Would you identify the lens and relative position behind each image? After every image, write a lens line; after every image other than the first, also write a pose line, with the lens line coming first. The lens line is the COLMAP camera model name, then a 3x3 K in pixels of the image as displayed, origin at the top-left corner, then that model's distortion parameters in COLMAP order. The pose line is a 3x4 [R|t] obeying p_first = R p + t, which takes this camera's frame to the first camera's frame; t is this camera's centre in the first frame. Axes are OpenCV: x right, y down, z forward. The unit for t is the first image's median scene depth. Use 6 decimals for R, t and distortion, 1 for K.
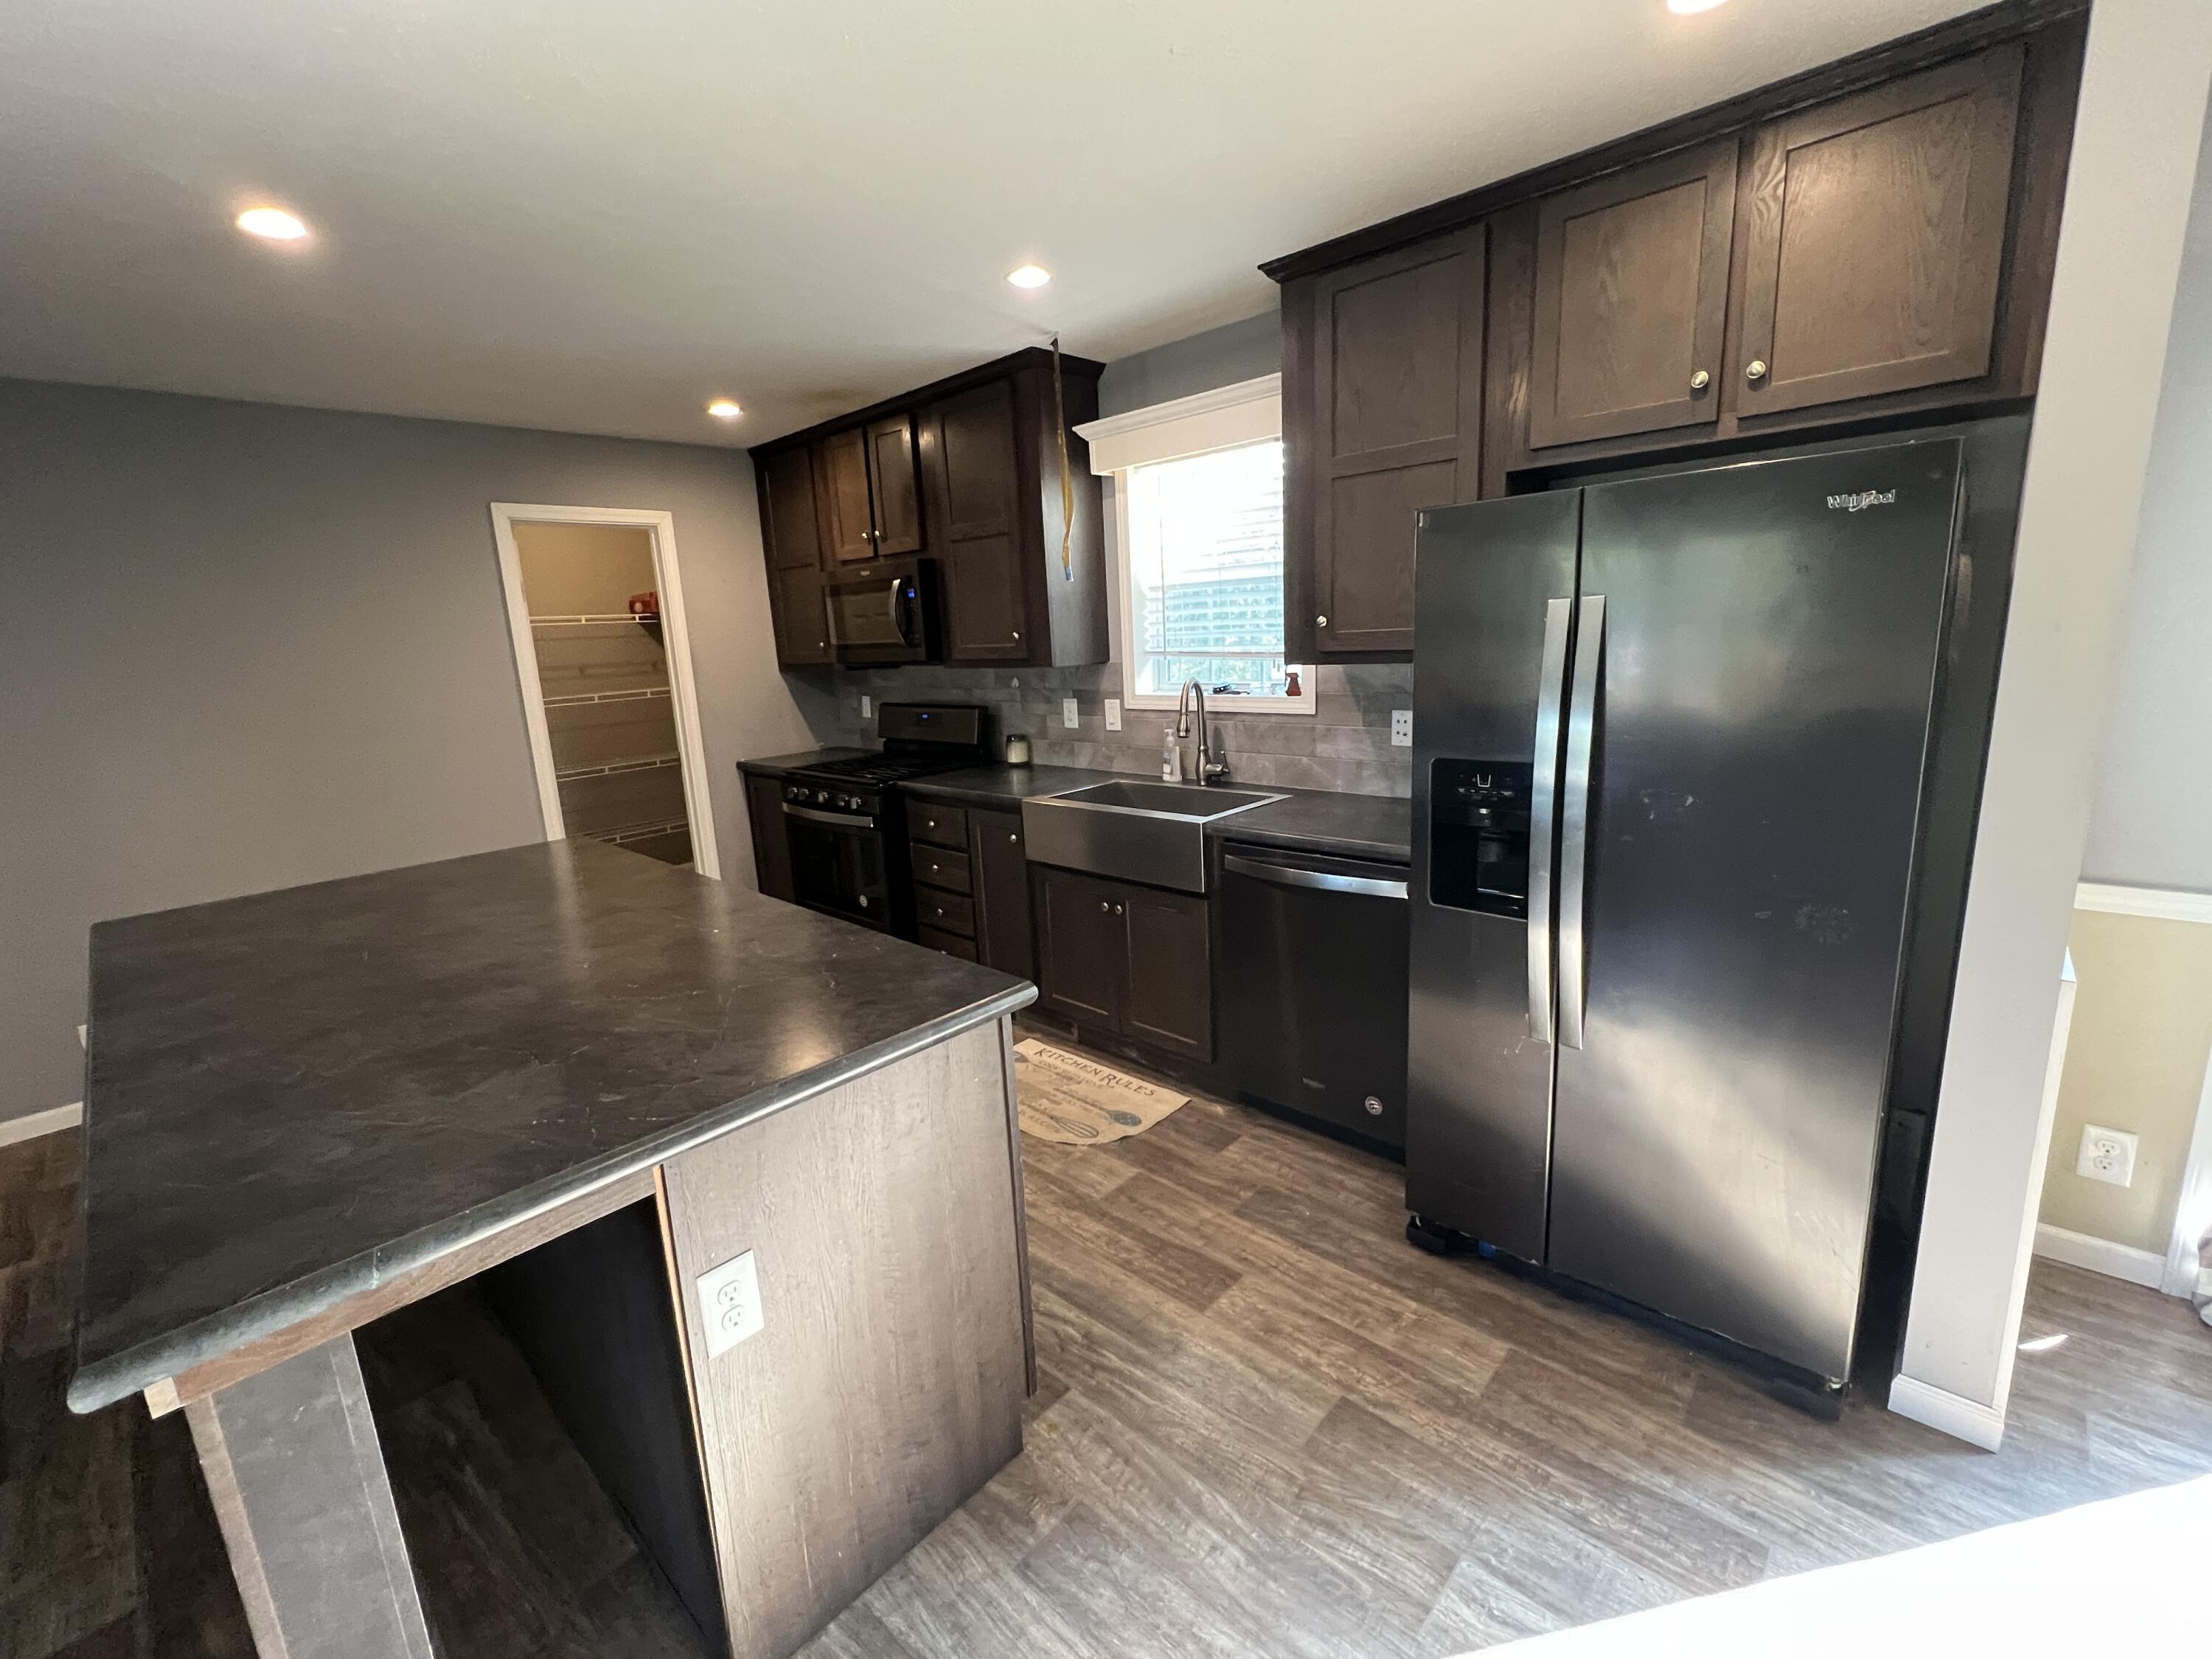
lens RADIAL K [[933.0, 0, 1097.7], [0, 933.0, 822.3], [0, 0, 1]] dist [-0.002231, 0.000792]
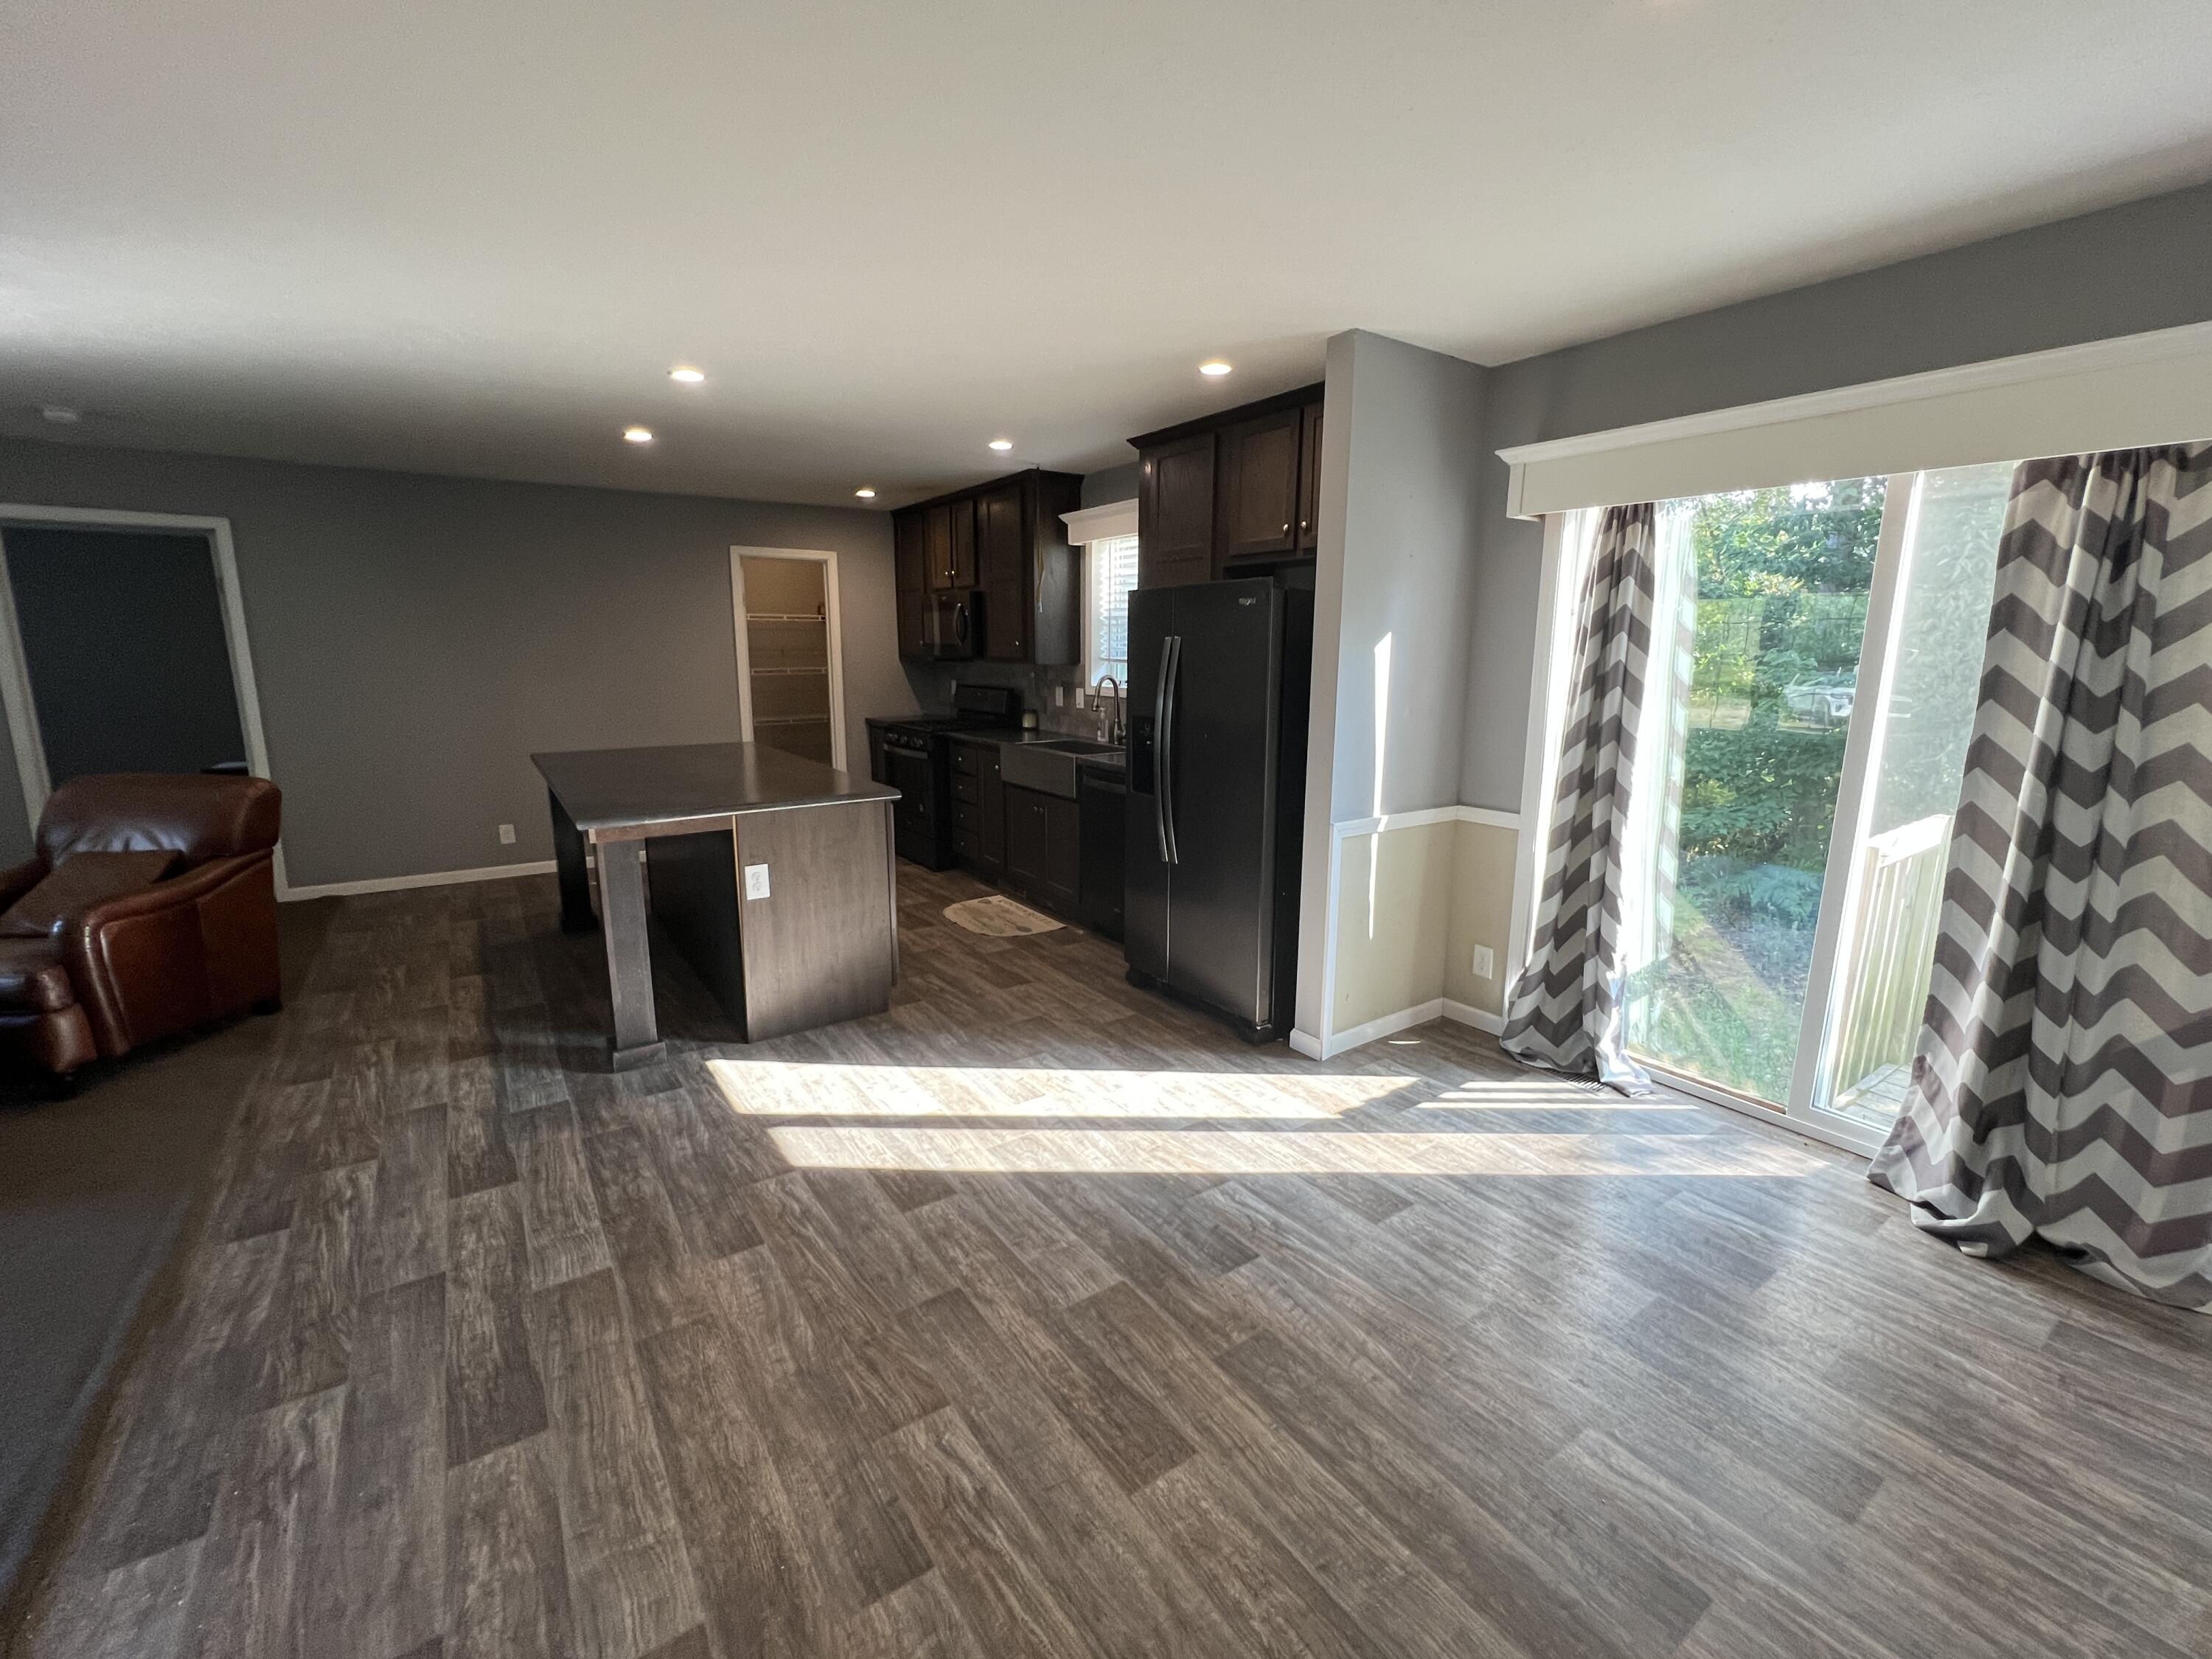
lens RADIAL K [[933.0, 0, 1097.7], [0, 933.0, 822.3], [0, 0, 1]] dist [-0.002231, 0.000792]
pose [[0.975331, 0.092910, -0.200244, 0.429093], [-0.095281, 0.995448, -0.002213, 0.102377], [0.199127, 0.021238, 0.979744, -0.570102]]
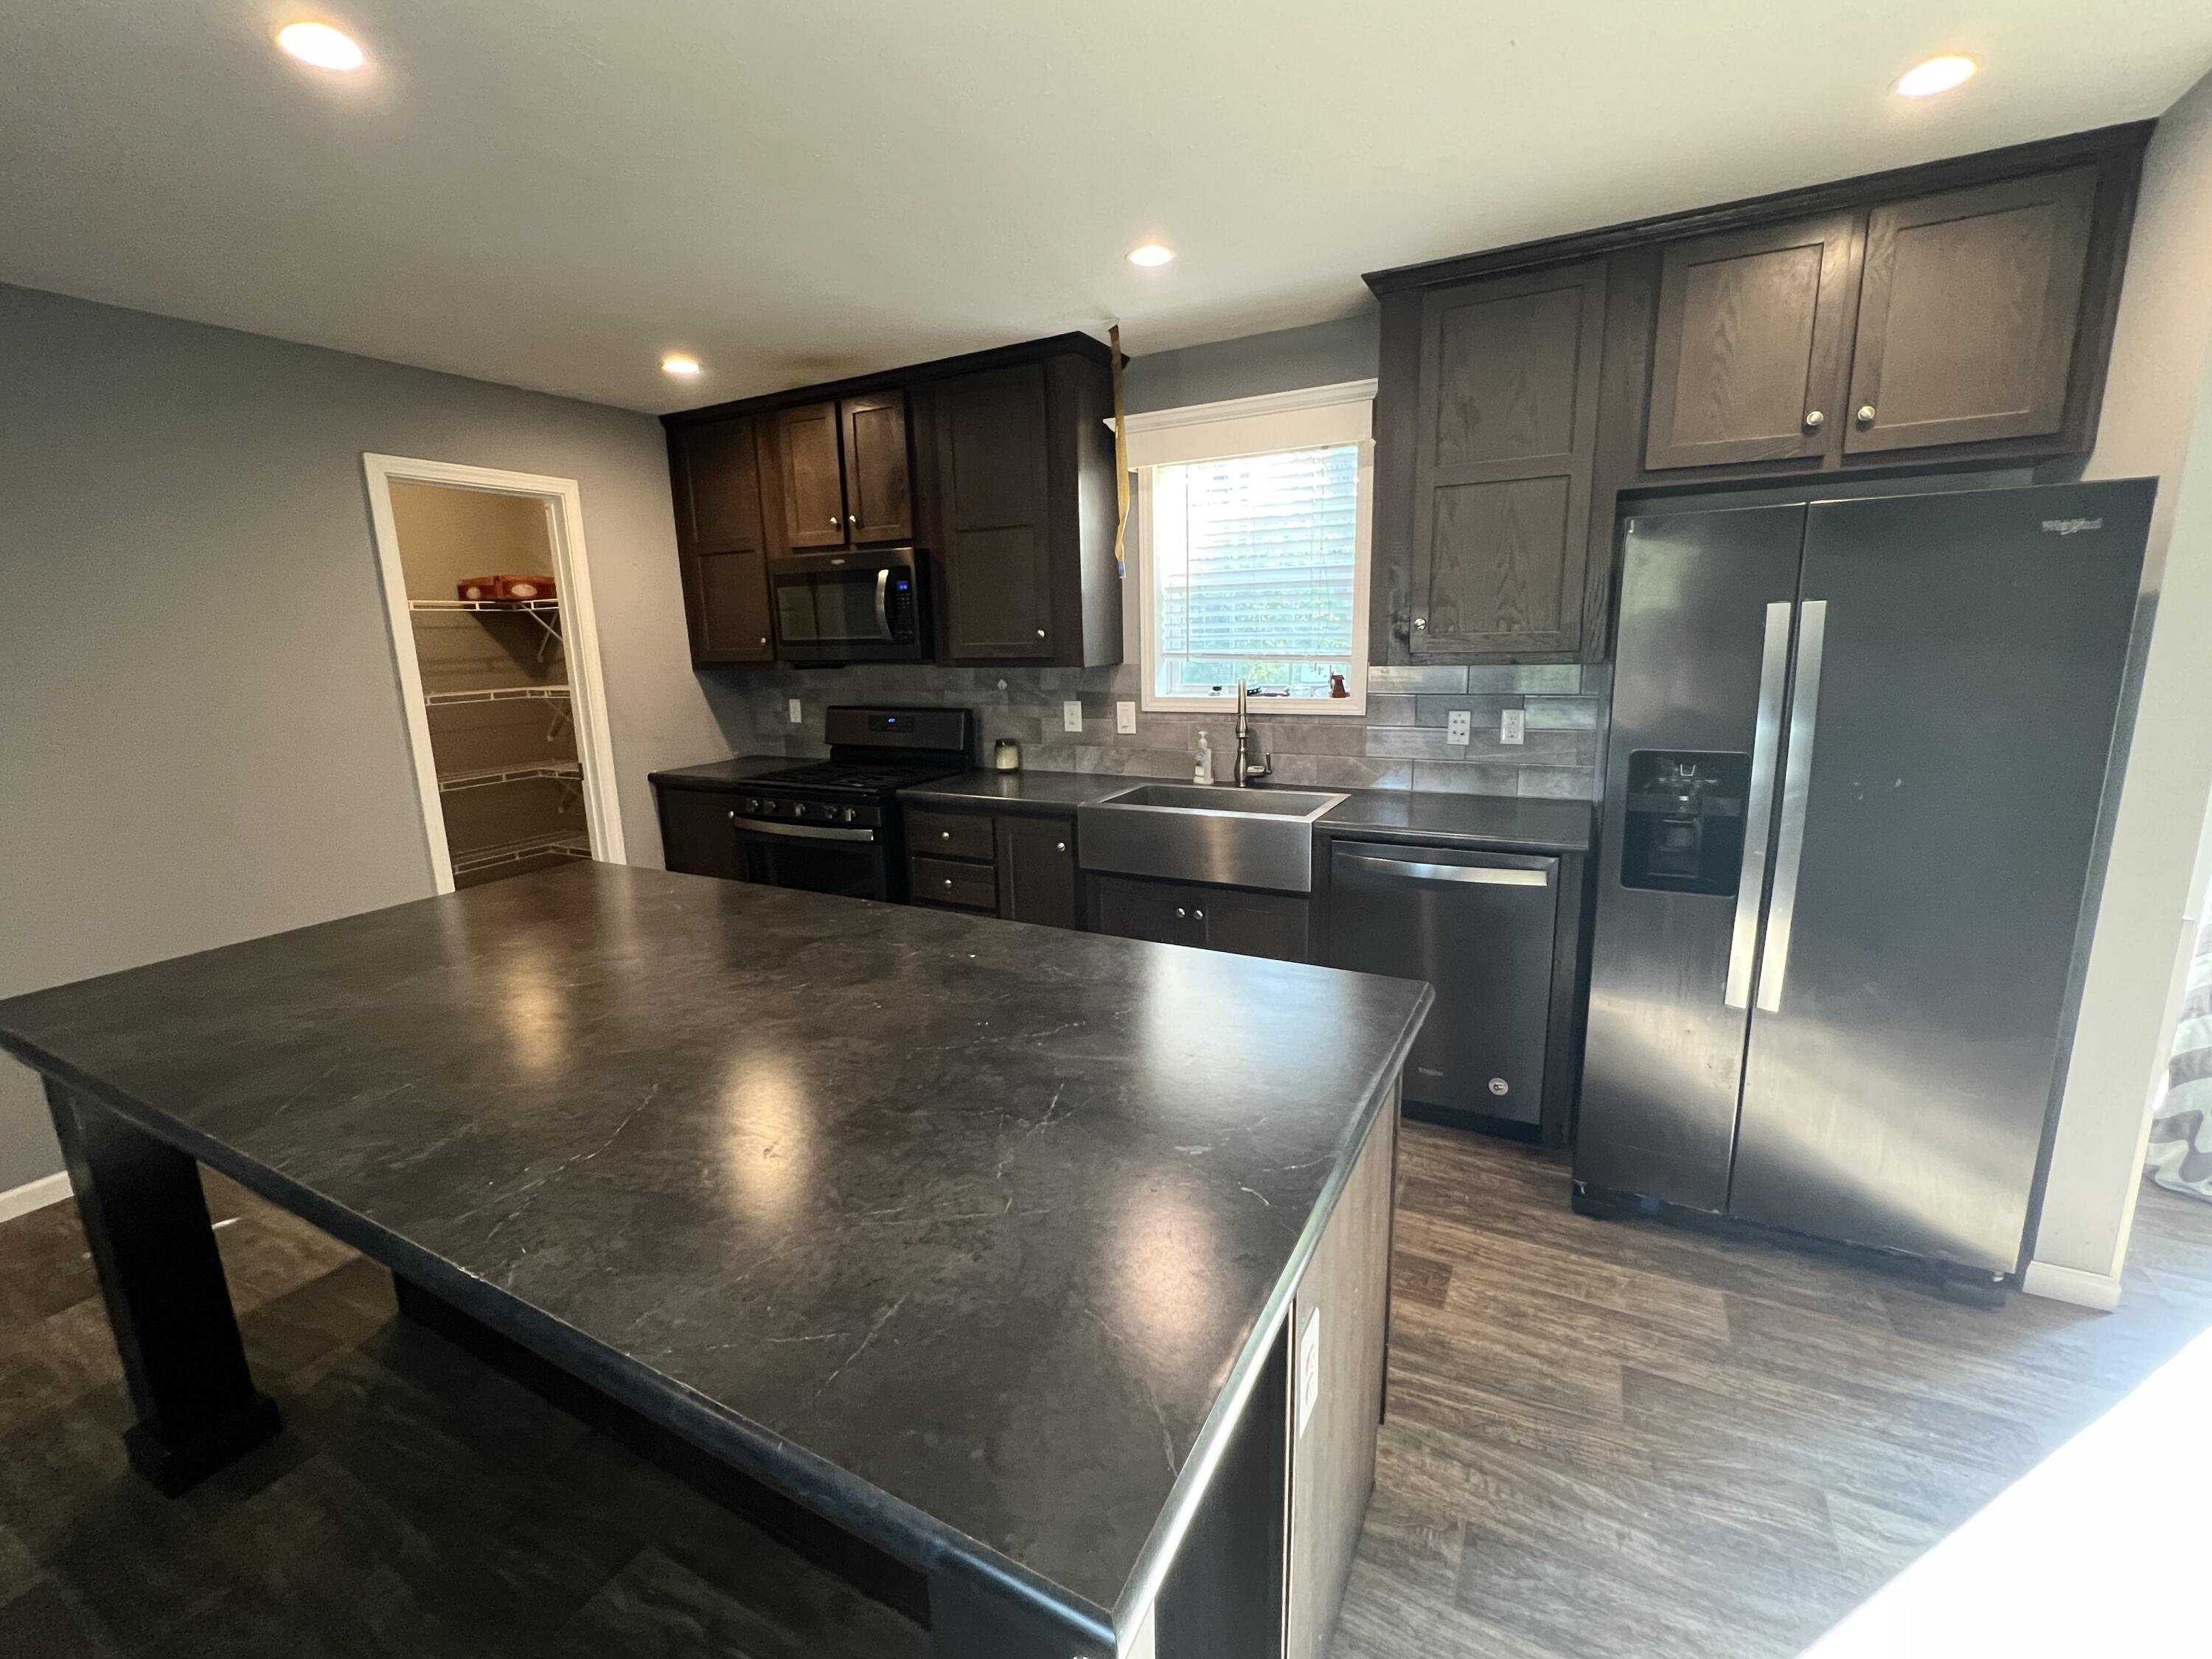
lens RADIAL K [[933.0, 0, 1097.7], [0, 933.0, 822.3], [0, 0, 1]] dist [-0.002231, 0.000792]
pose [[0.964739, -0.028245, 0.261687, -0.312666], [0.031702, 0.999457, -0.008995, 0.002198], [-0.261291, 0.016974, 0.965111, 0.080659]]
